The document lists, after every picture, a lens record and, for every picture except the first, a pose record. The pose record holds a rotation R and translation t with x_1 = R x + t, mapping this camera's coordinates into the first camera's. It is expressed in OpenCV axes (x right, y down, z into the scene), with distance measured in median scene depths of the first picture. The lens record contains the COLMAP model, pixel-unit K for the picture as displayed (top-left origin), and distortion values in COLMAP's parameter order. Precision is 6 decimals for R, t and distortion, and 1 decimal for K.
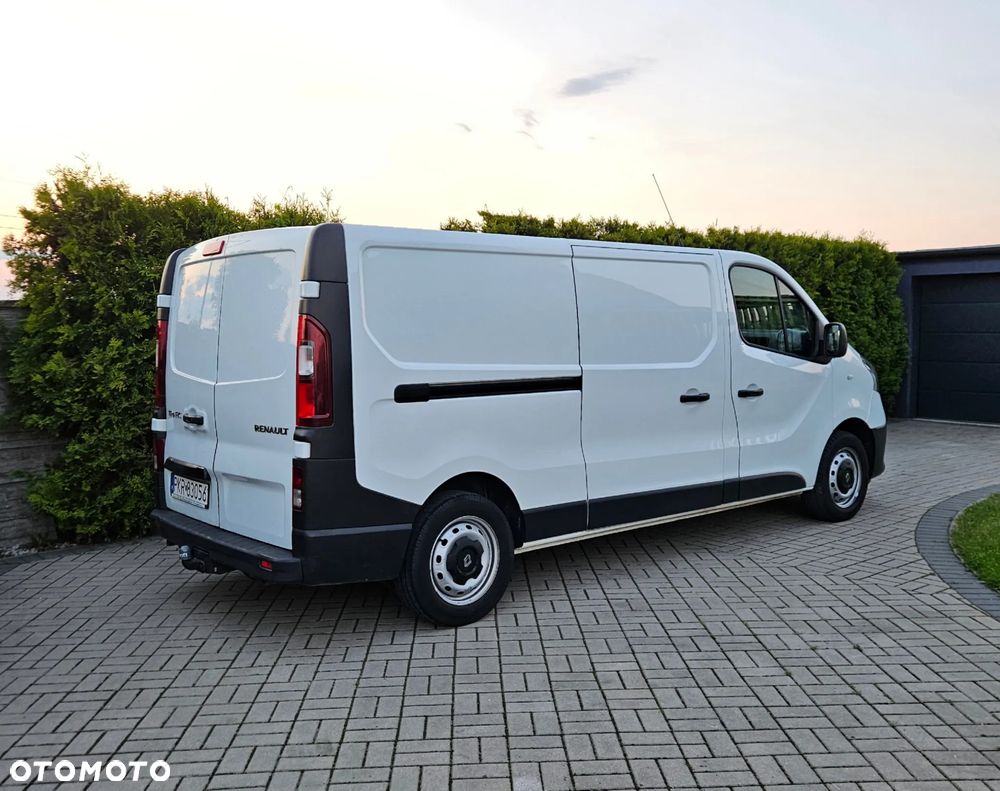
lens RADIAL K [[820.7, 0, 493.0], [0, 820.7, 395.1], [0, 0, 1]] dist [0.042200, -0.010535]
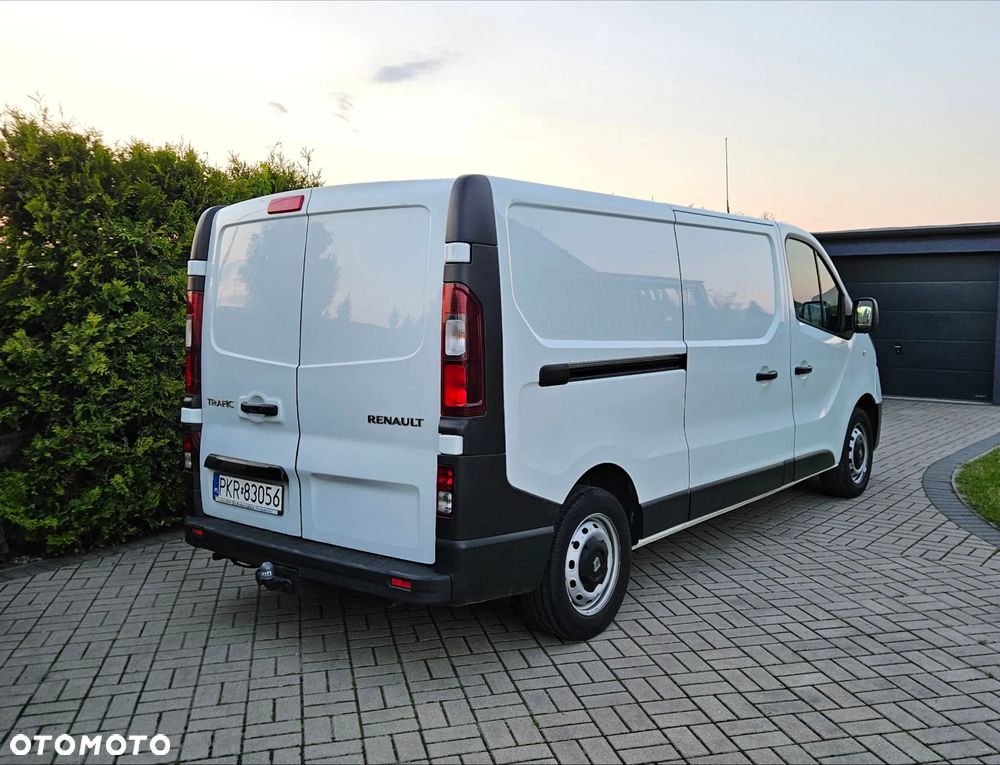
lens RADIAL K [[805.8, 0, 472.8], [0, 805.8, 374.2], [0, 0, 1]] dist [0.039898, -0.008276]
pose [[0.986149, -0.011162, 0.165484, -0.257786], [0.010795, 0.999937, 0.003115, -0.005399], [-0.165508, -0.001285, 0.986208, 0.142290]]
